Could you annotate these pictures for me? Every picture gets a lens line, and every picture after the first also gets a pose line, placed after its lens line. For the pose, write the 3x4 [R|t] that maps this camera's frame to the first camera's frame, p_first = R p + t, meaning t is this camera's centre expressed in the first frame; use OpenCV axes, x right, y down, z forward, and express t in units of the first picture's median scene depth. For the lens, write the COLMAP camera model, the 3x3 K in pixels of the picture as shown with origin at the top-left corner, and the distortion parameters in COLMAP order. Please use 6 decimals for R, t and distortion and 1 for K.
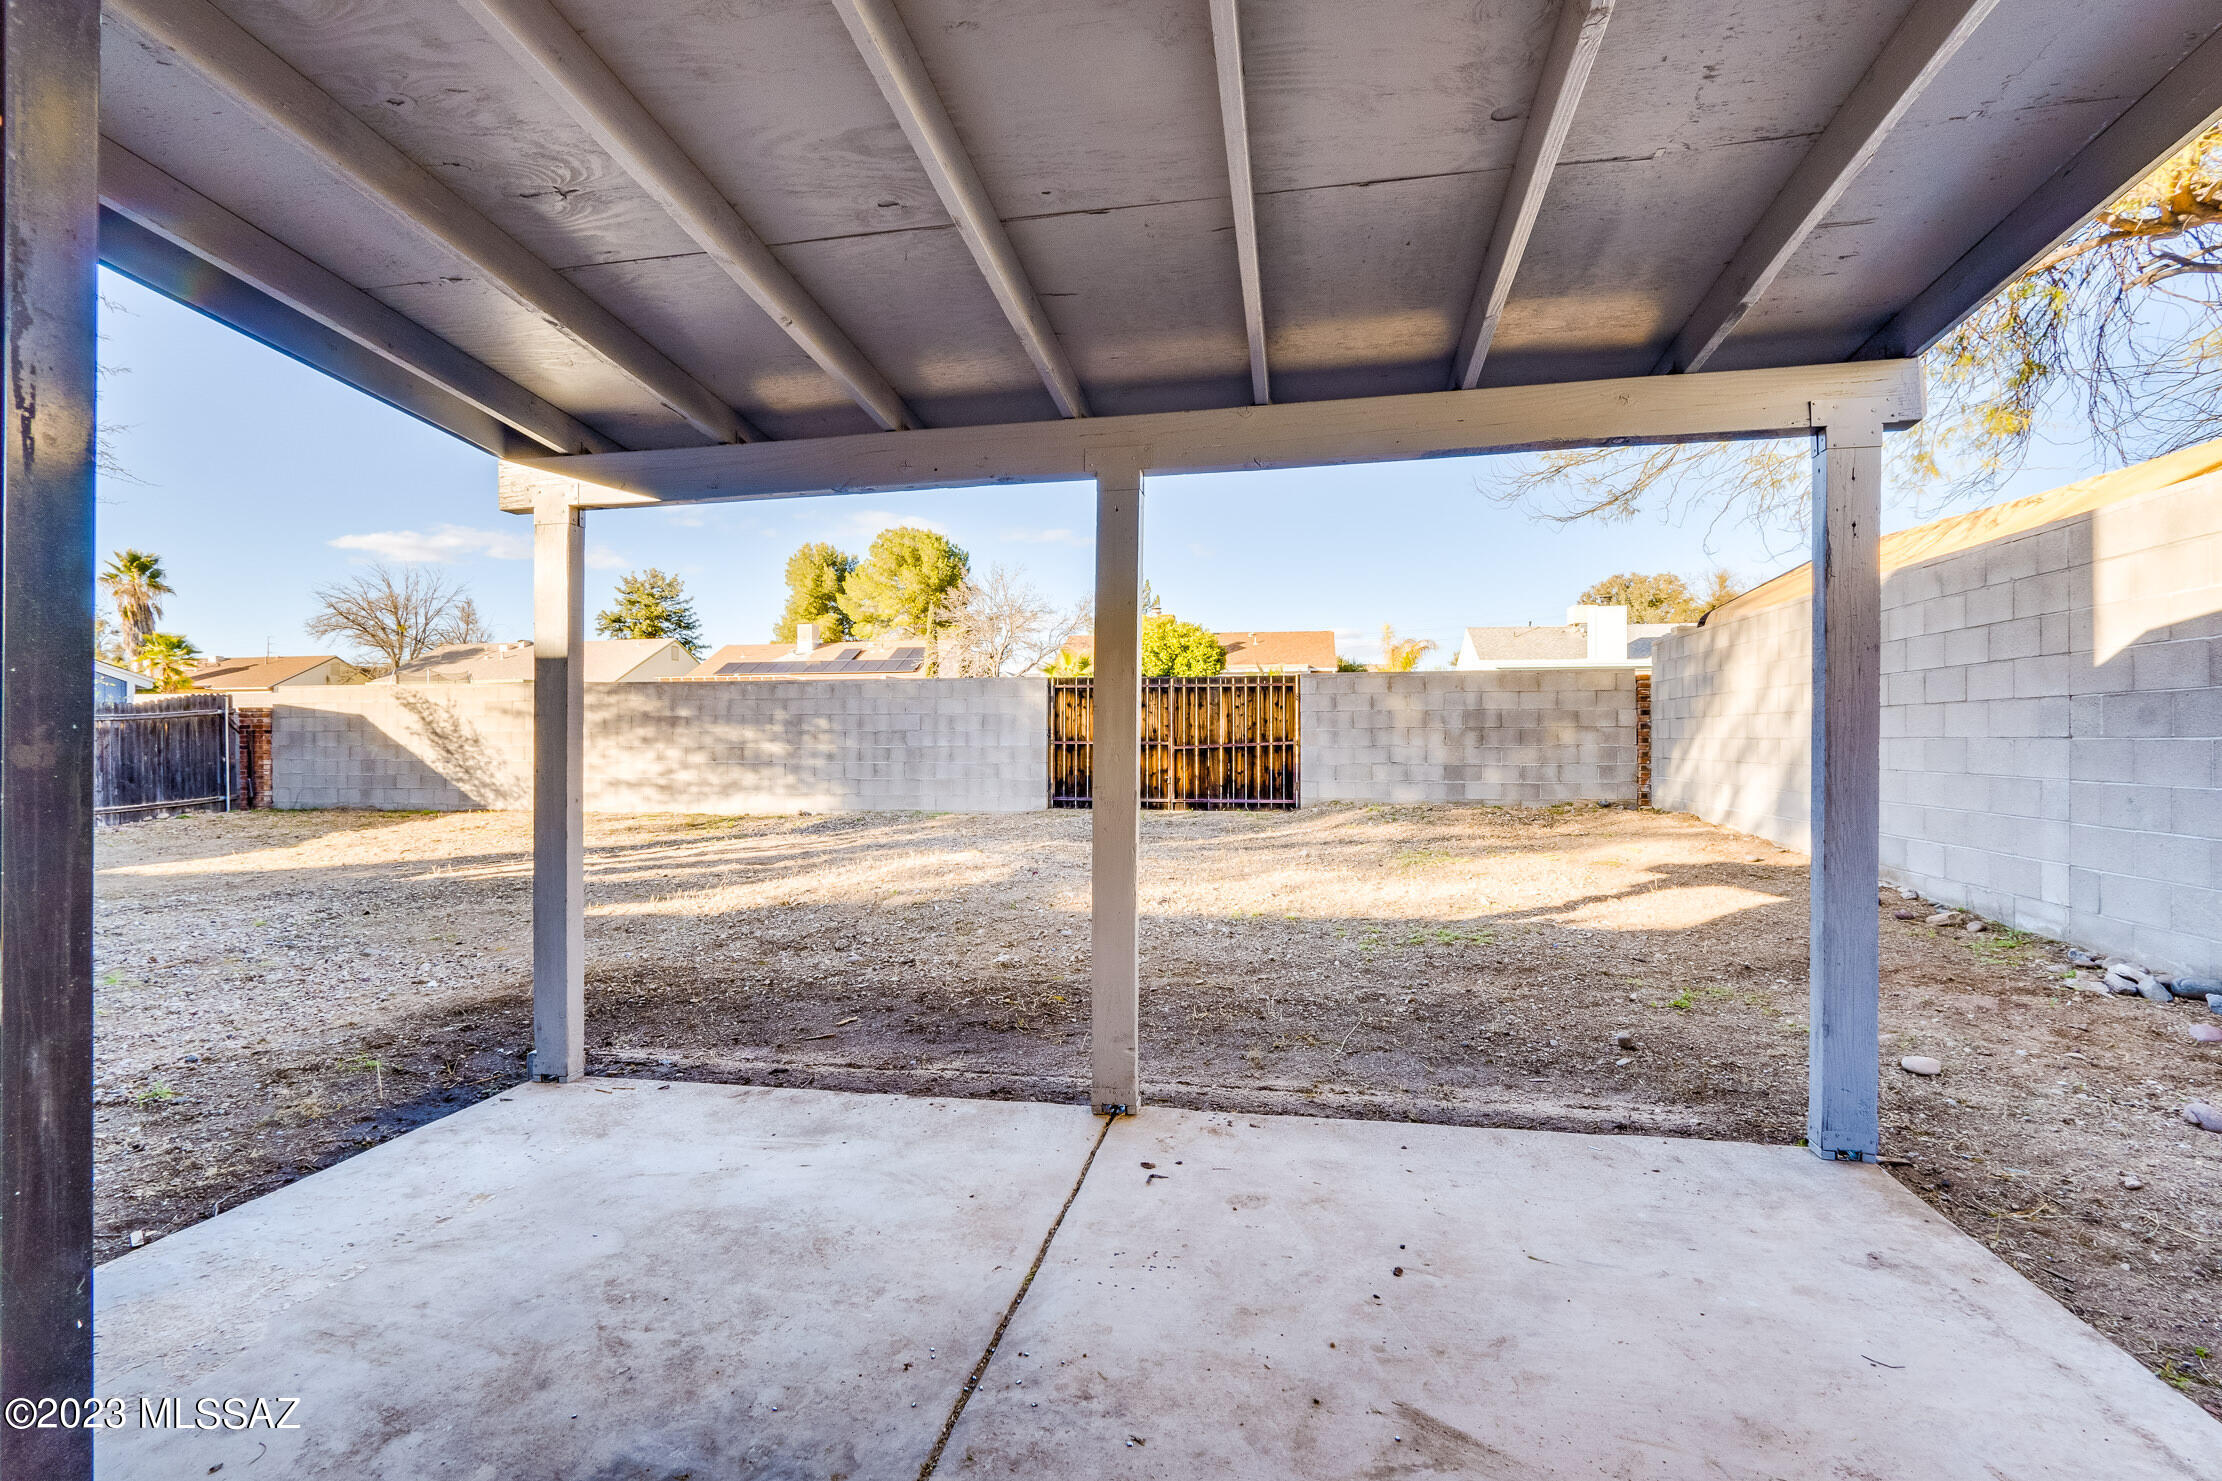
lens RADIAL K [[1014.3, 0, 1111.0], [0, 1014.3, 740.5], [0, 0, 1]] dist [-0.003637, -0.000254]
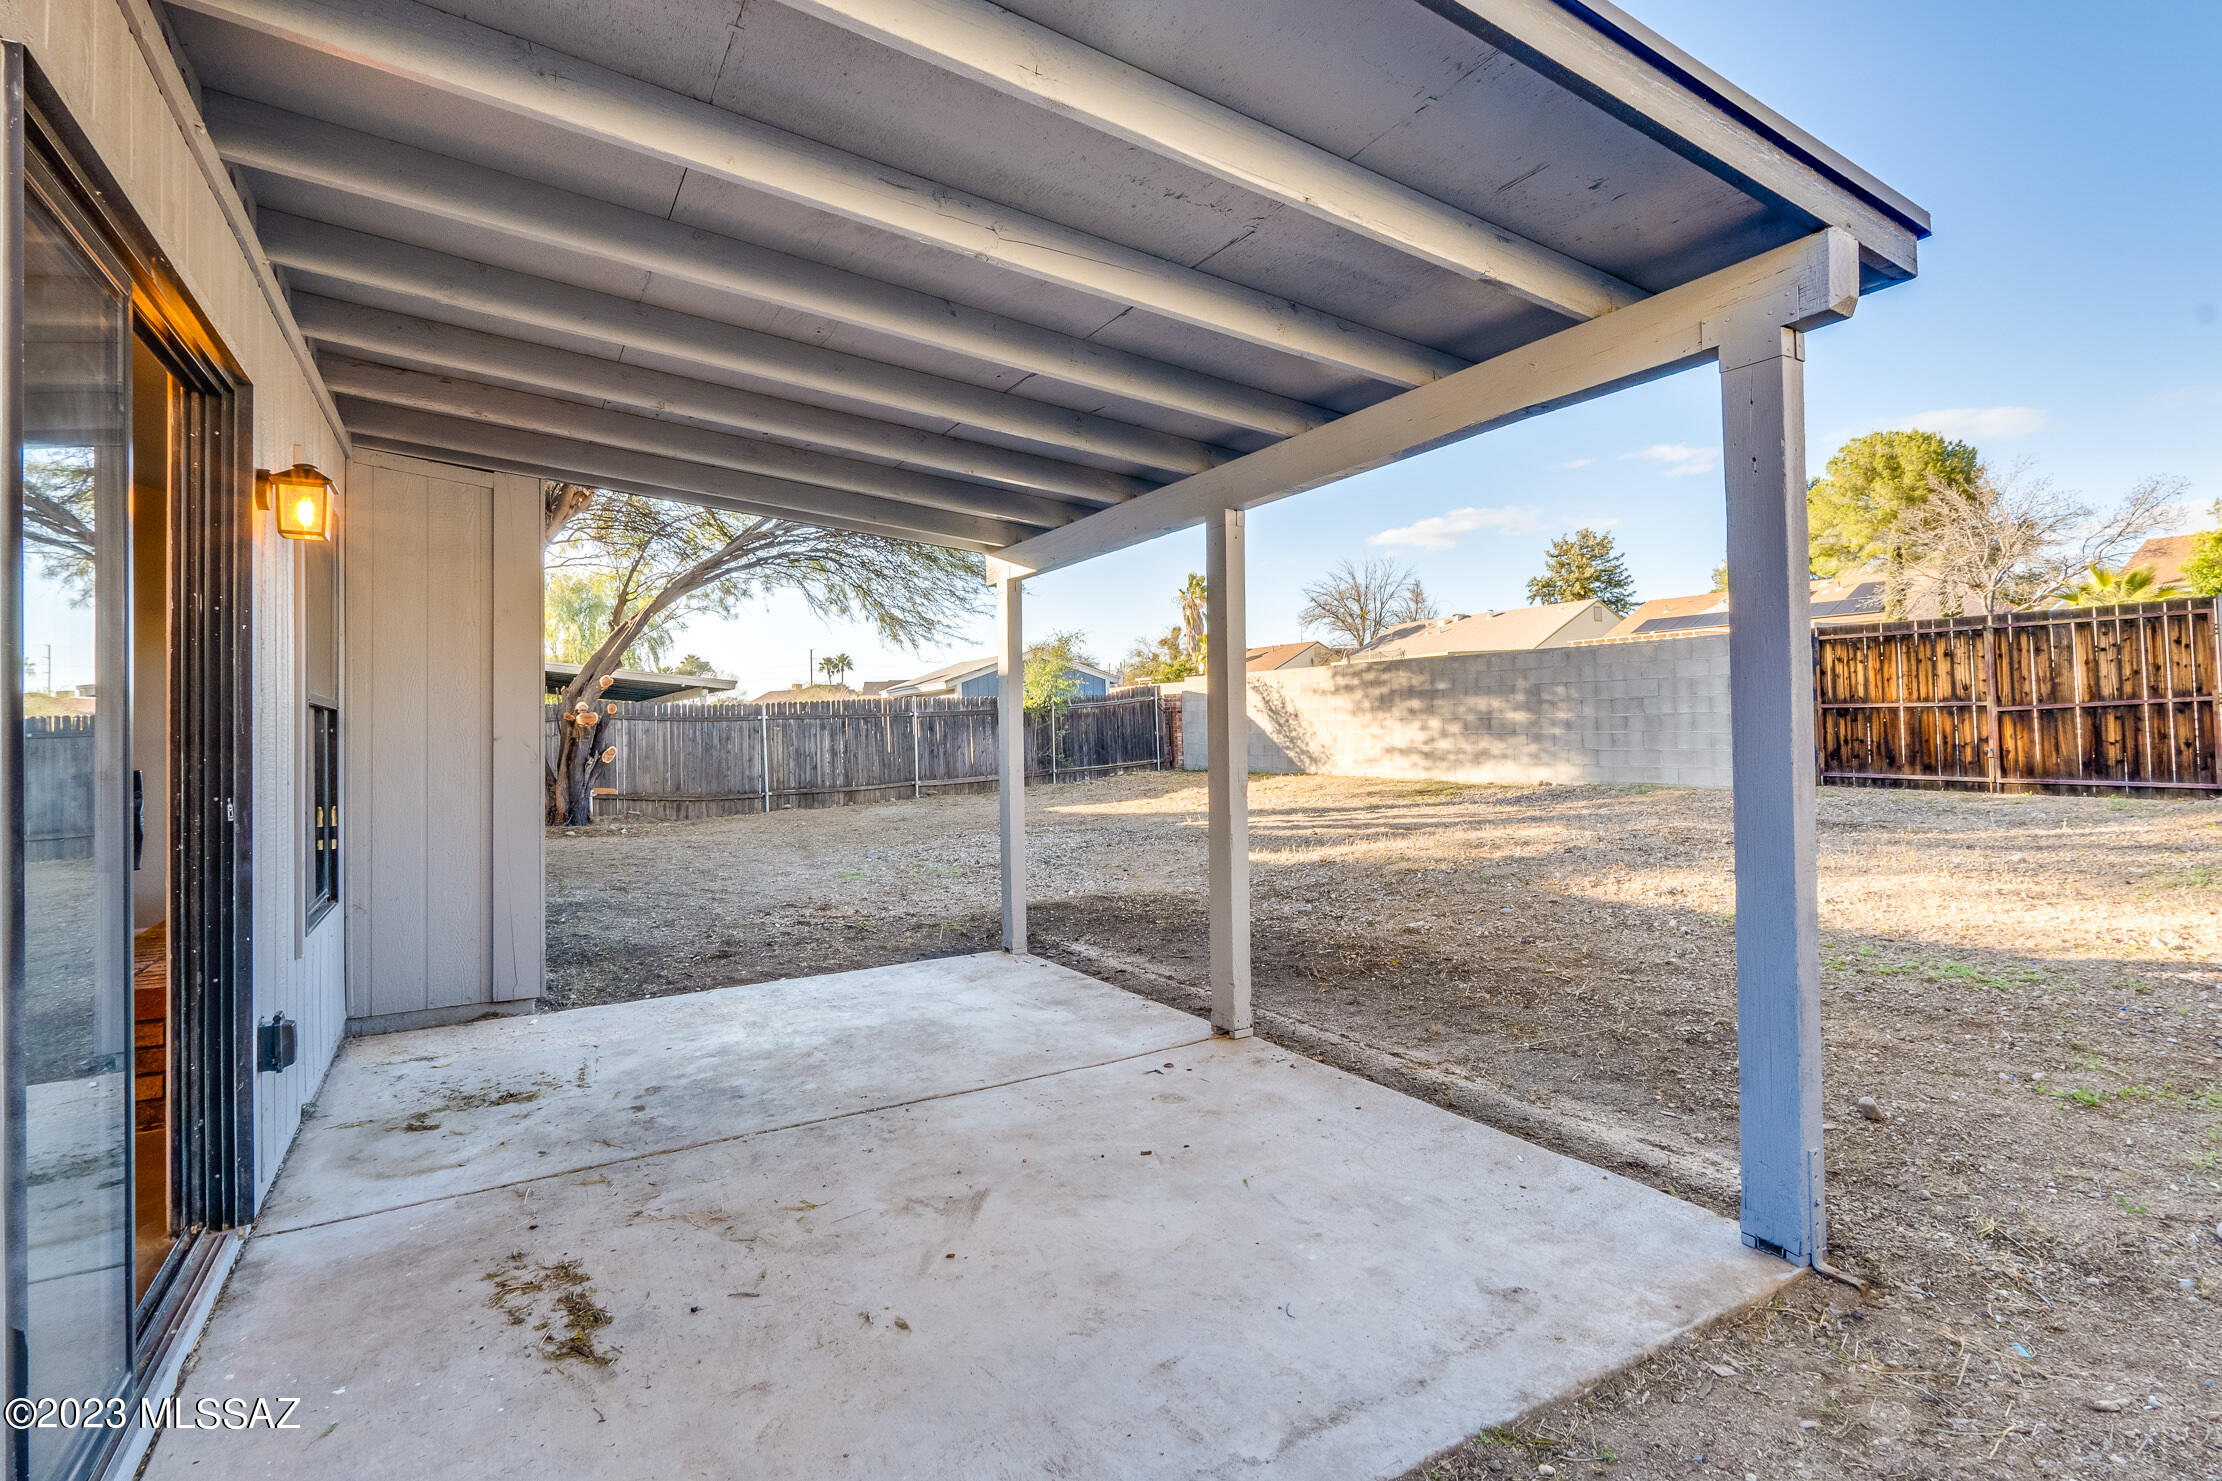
lens RADIAL K [[1030.1, 0, 1112.3], [0, 1030.1, 695.1], [0, 0, 1]] dist [-0.002554, -0.000158]
pose [[0.677283, -0.034975, -0.734890, 0.177207], [0.027286, 0.999376, -0.022416, -0.003844], [0.735216, -0.004870, 0.677815, 0.012607]]
